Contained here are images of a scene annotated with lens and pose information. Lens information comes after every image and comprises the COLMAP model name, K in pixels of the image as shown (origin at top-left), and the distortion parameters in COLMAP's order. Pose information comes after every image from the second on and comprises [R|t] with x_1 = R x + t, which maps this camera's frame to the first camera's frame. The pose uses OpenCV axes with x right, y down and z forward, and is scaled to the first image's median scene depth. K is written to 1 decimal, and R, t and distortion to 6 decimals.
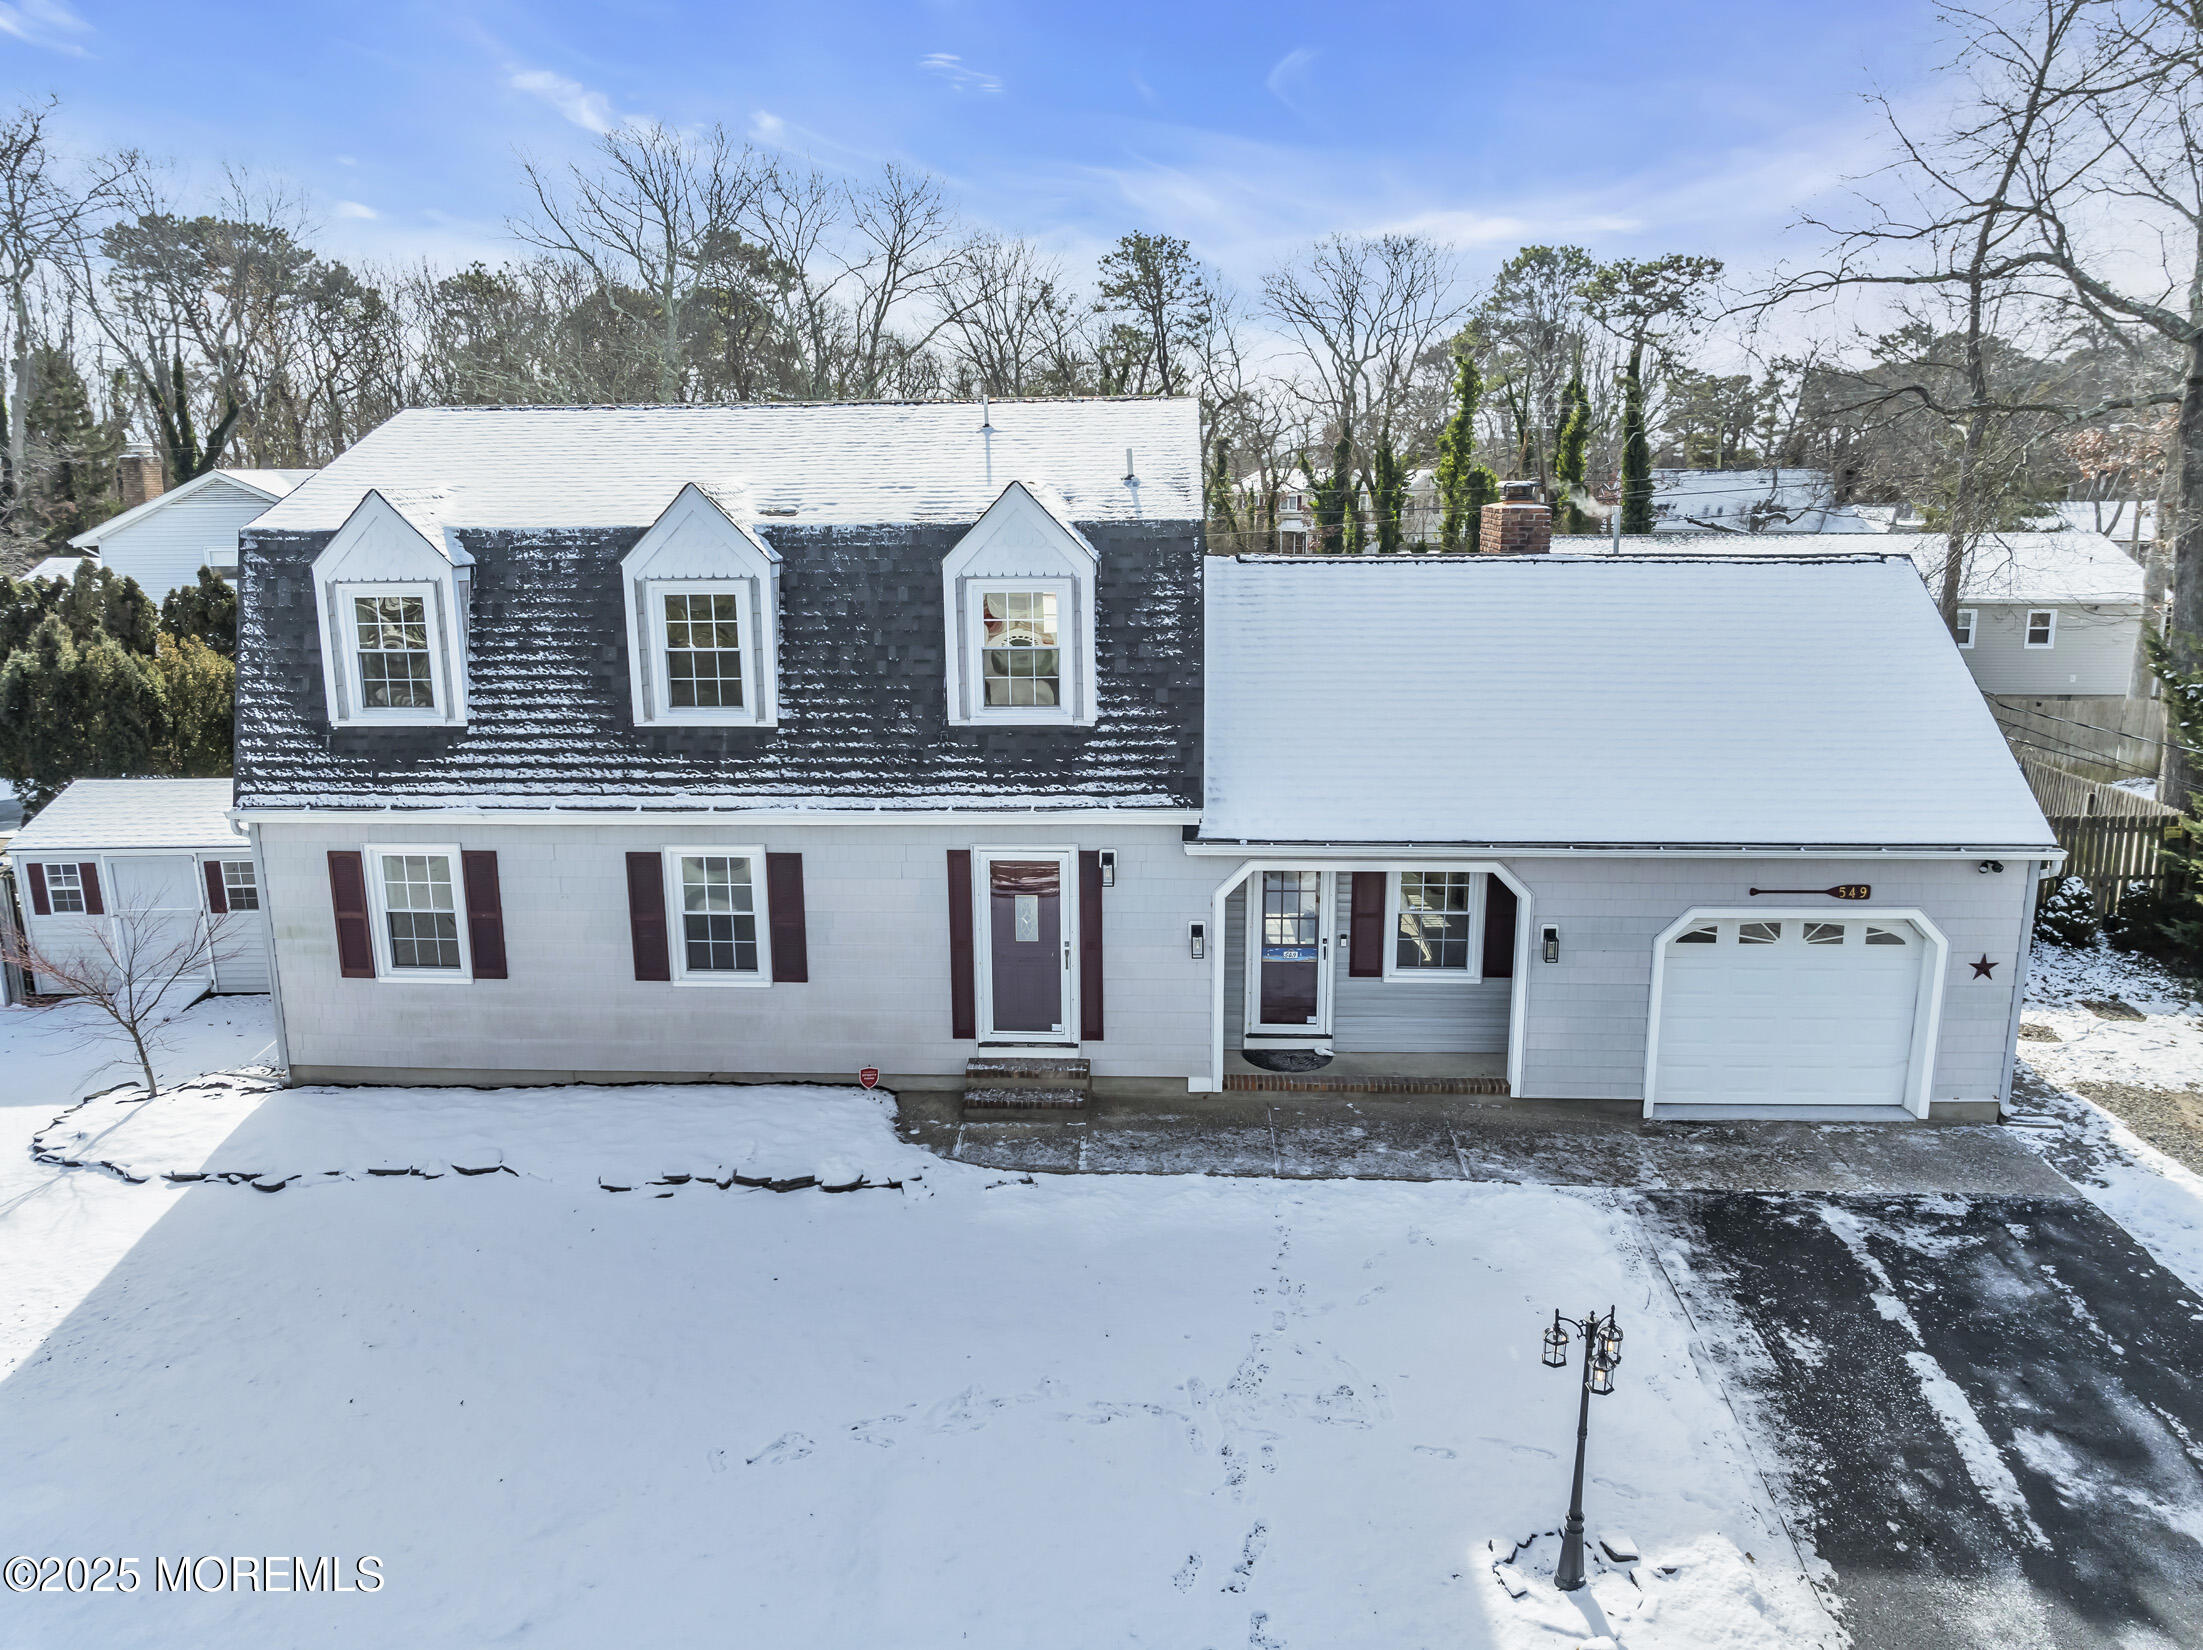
lens RADIAL K [[1553.3, 0, 1101.5], [0, 1553.3, 825.0], [0, 0, 1]] dist [-0.027761, -0.019671]
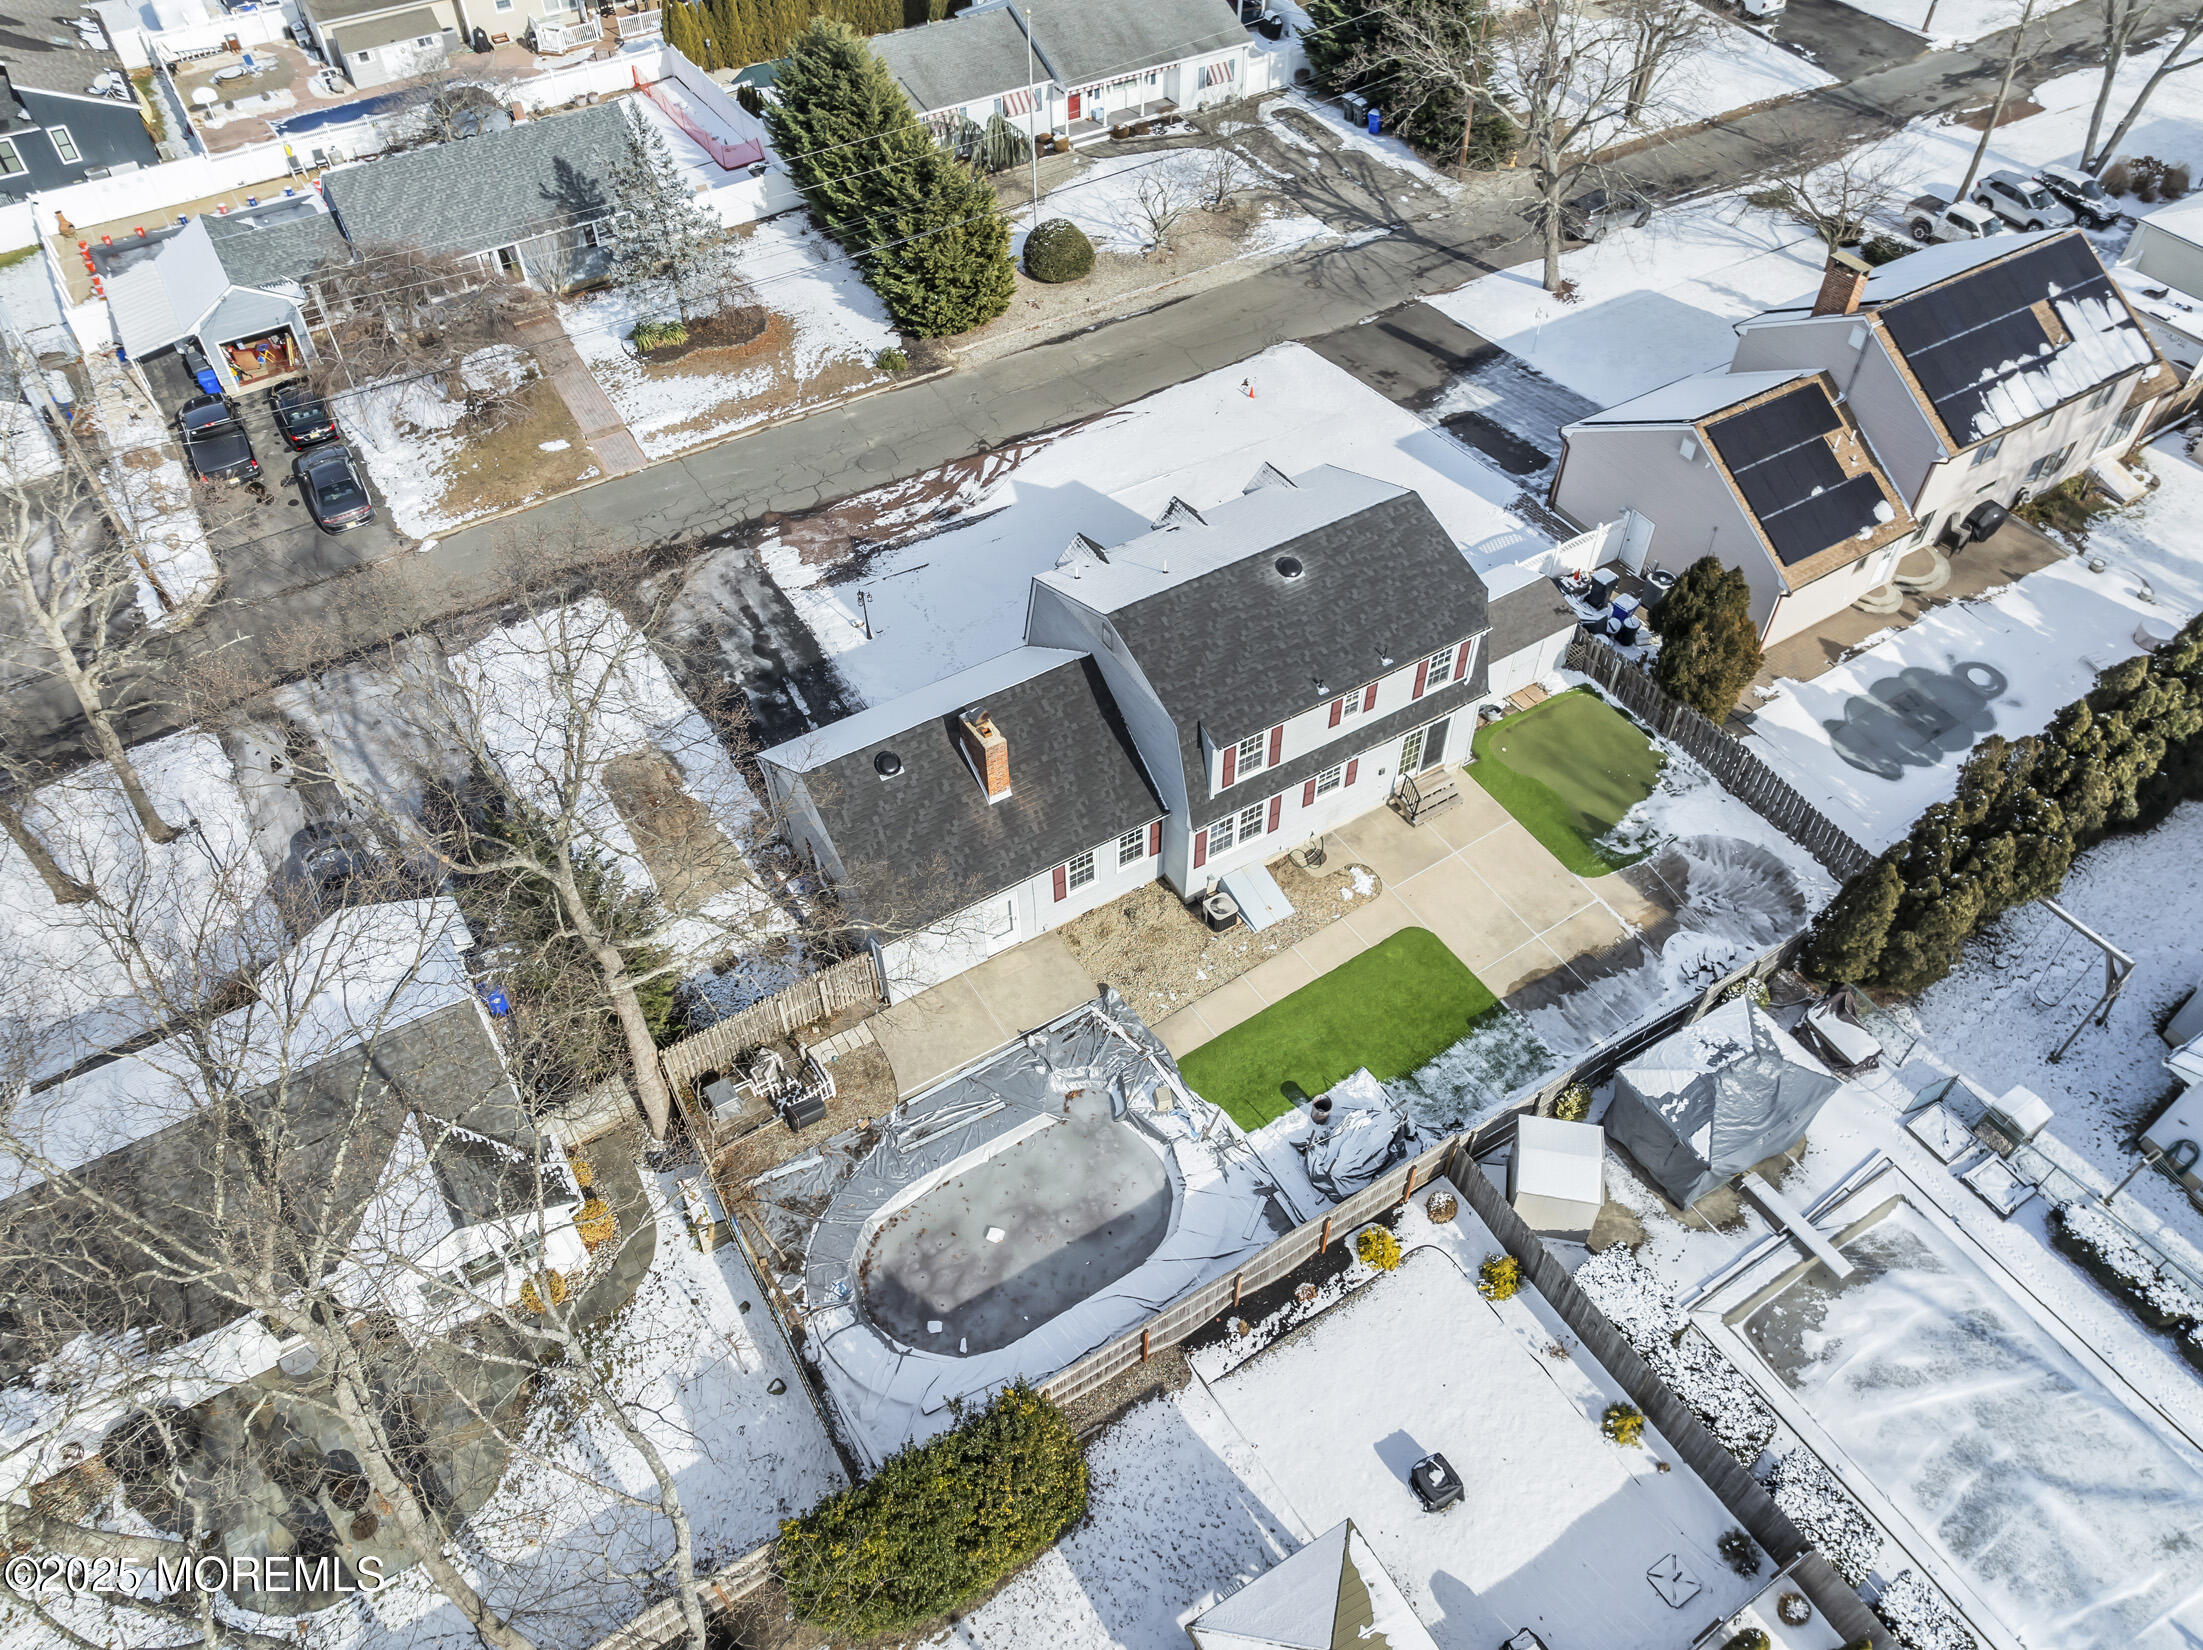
lens RADIAL K [[1555.8, 0, 1105.9], [0, 1555.8, 822.7], [0, 0, 1]] dist [-0.022163, -0.027410]
pose [[-0.822851, 0.427960, -0.373854, 1.160452], [-0.116108, 0.517398, 0.847832, -2.293829], [0.556269, 0.741047, -0.376052, 2.400061]]
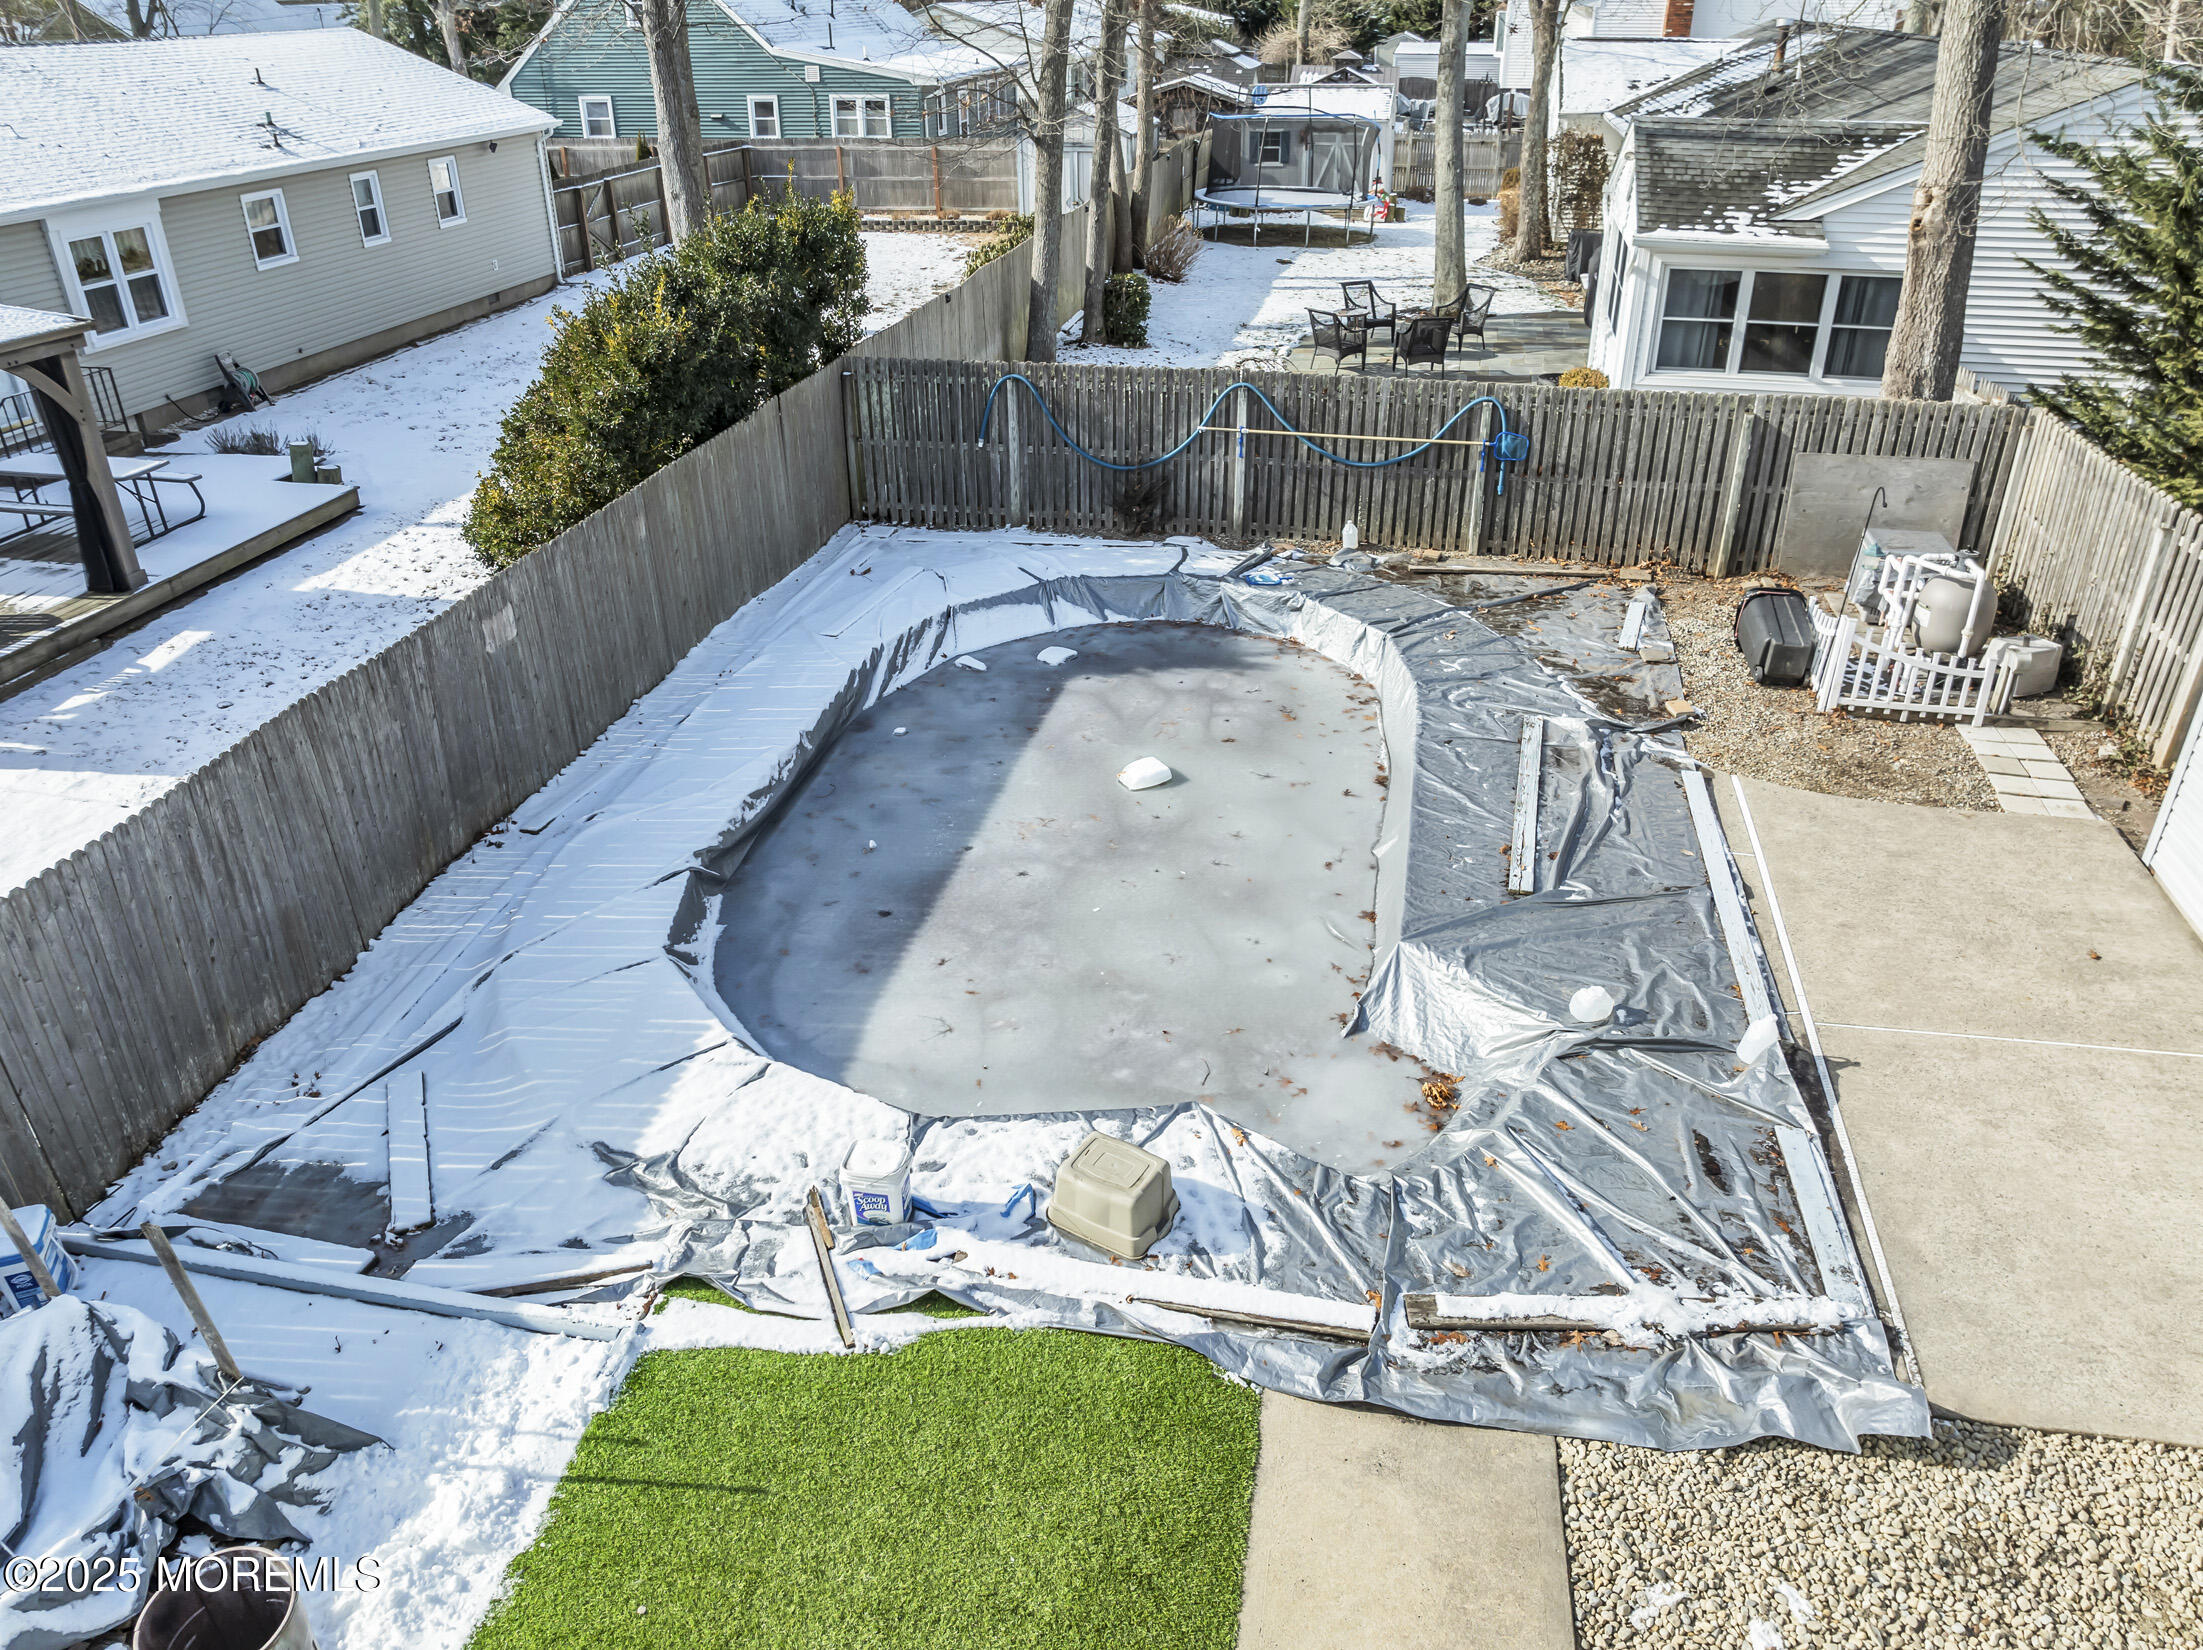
lens RADIAL K [[1555.8, 0, 1105.9], [0, 1555.8, 822.7], [0, 0, 1]] dist [-0.022163, -0.027410]
pose [[0.157214, -0.468391, 0.869422, -0.000504], [0.225226, 0.874174, 0.430224, -0.308503], [-0.961539, 0.128179, 0.242926, 1.723926]]
